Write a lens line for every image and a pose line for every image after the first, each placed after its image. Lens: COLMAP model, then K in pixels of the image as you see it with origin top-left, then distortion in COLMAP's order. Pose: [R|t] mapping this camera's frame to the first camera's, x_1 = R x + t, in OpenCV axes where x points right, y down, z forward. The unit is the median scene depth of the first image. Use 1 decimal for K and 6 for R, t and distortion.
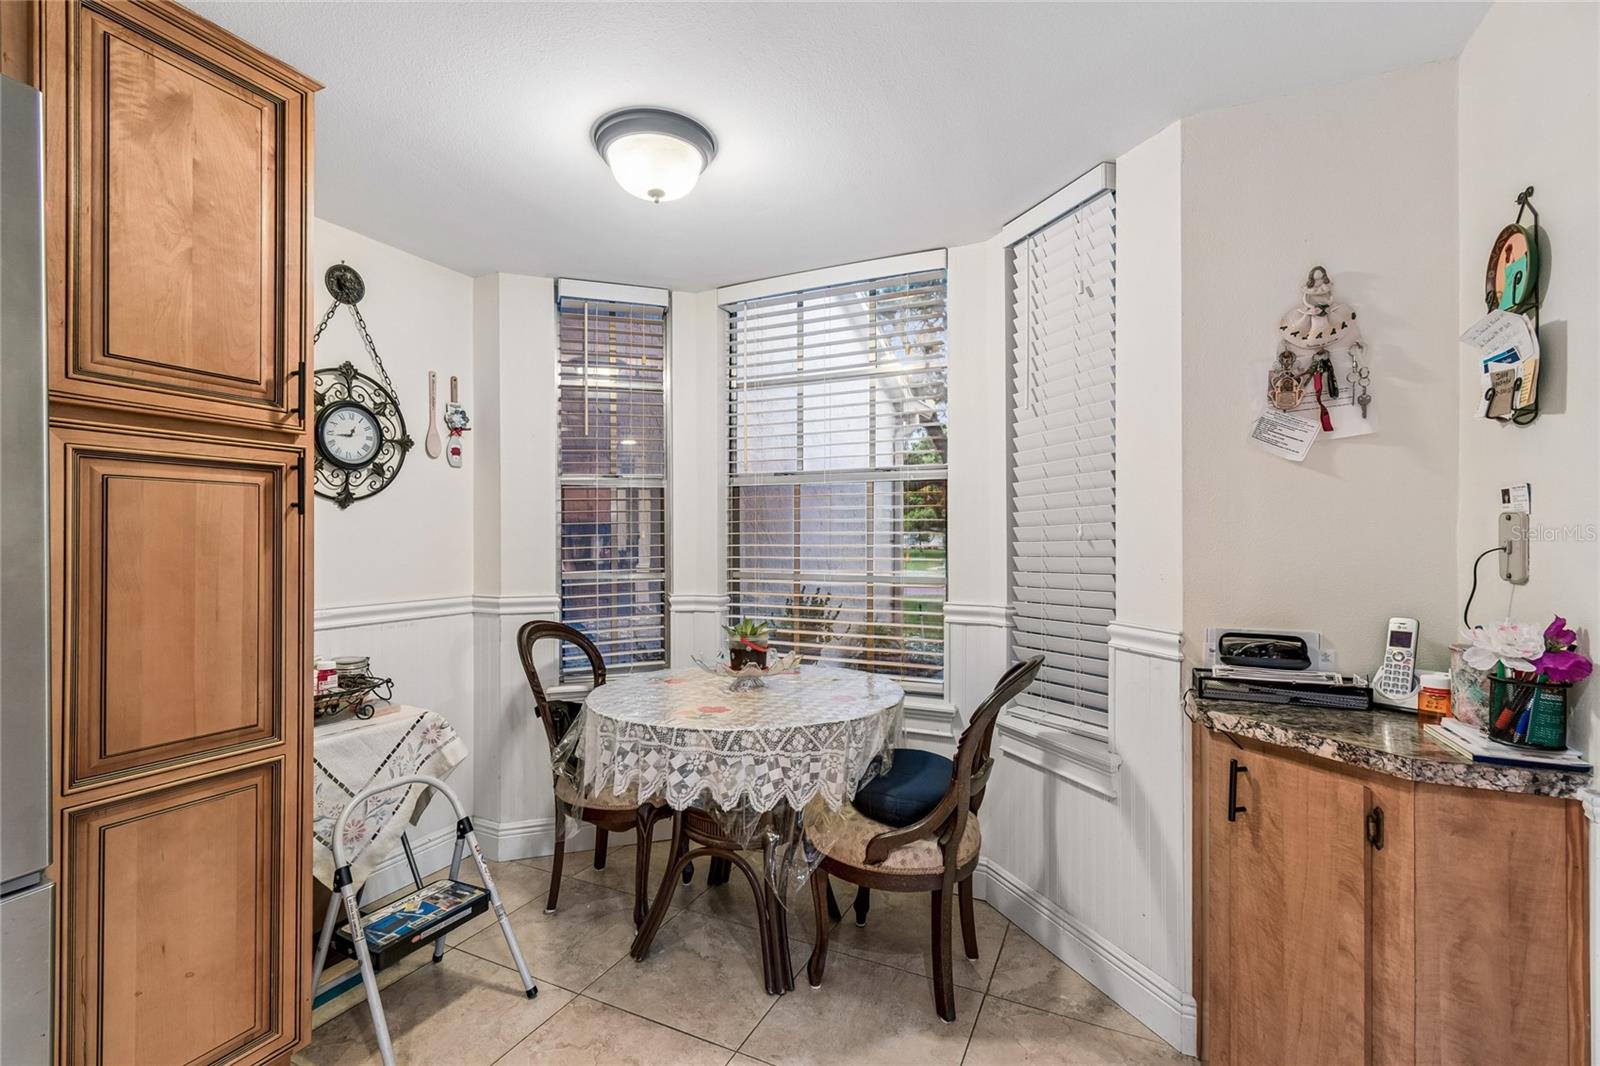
lens RADIAL K [[713.1, 0, 794.3], [0, 713.1, 531.0], [0, 0, 1]] dist [0.001624, -0.000470]
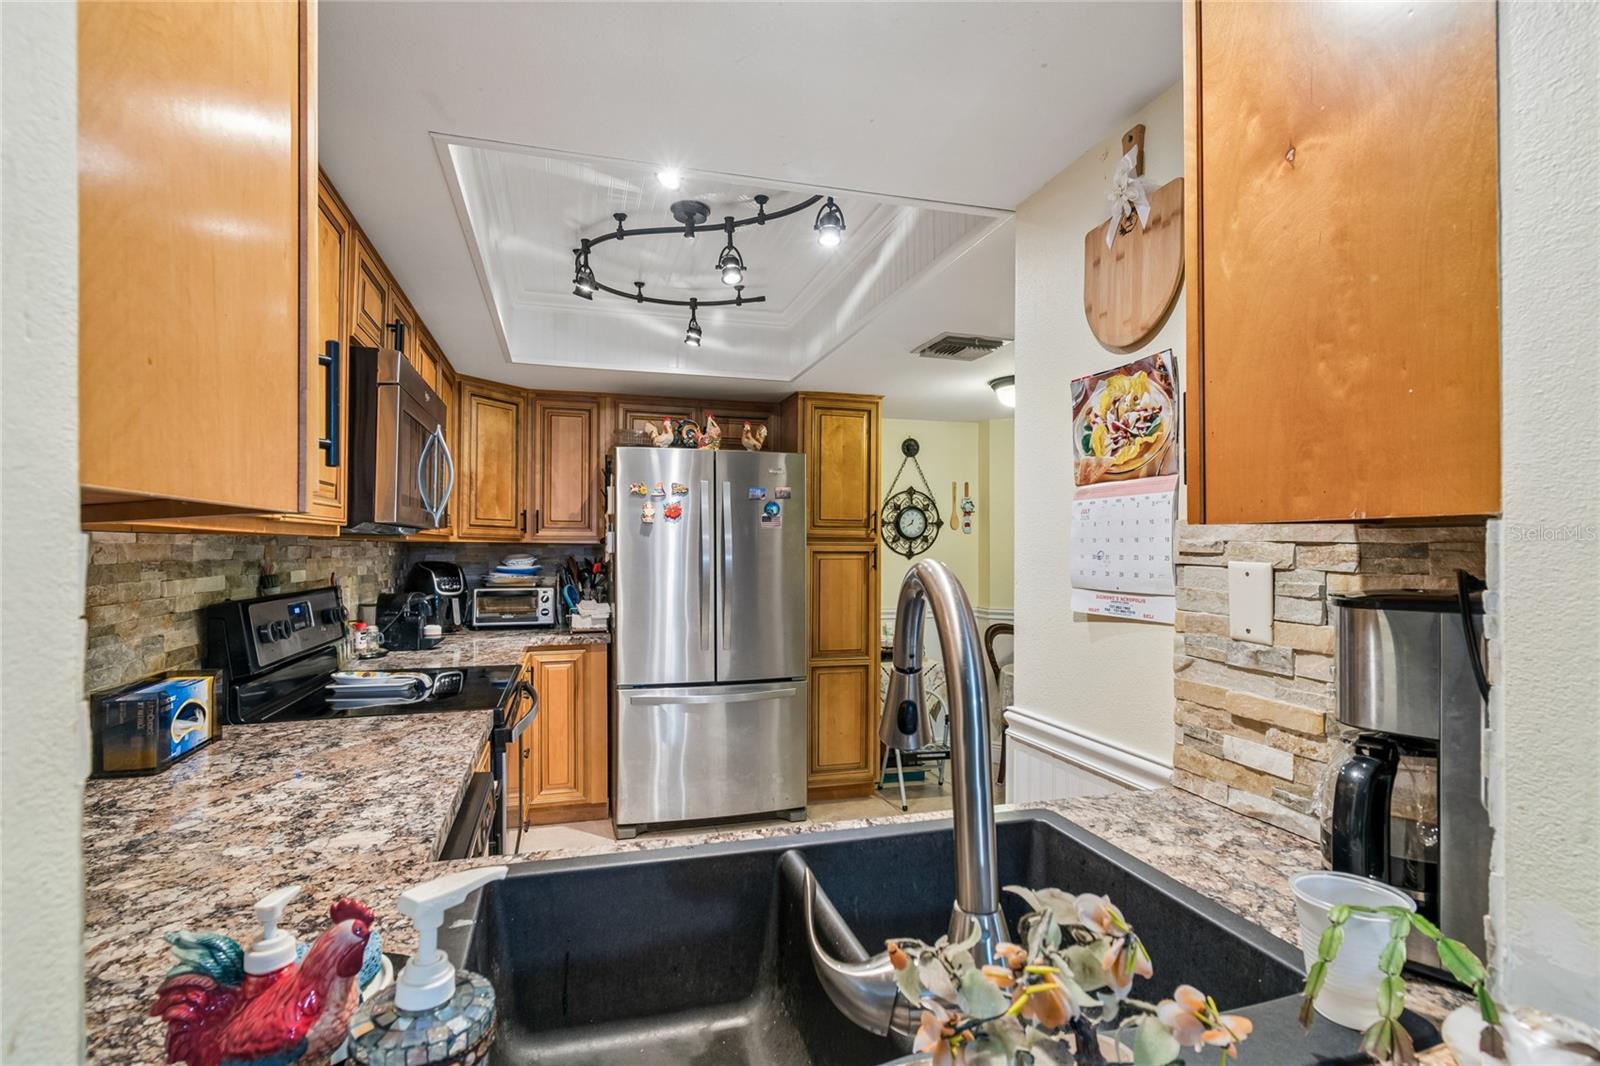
lens RADIAL K [[755.6, 0, 796.8], [0, 755.6, 537.2], [0, 0, 1]] dist [0.000330, 0.000003]
pose [[0.676172, -0.001631, -0.736742, 0.736408], [-0.003481, 0.999979, -0.005408, -0.082504], [0.736736, 0.006221, 0.676152, -0.687469]]
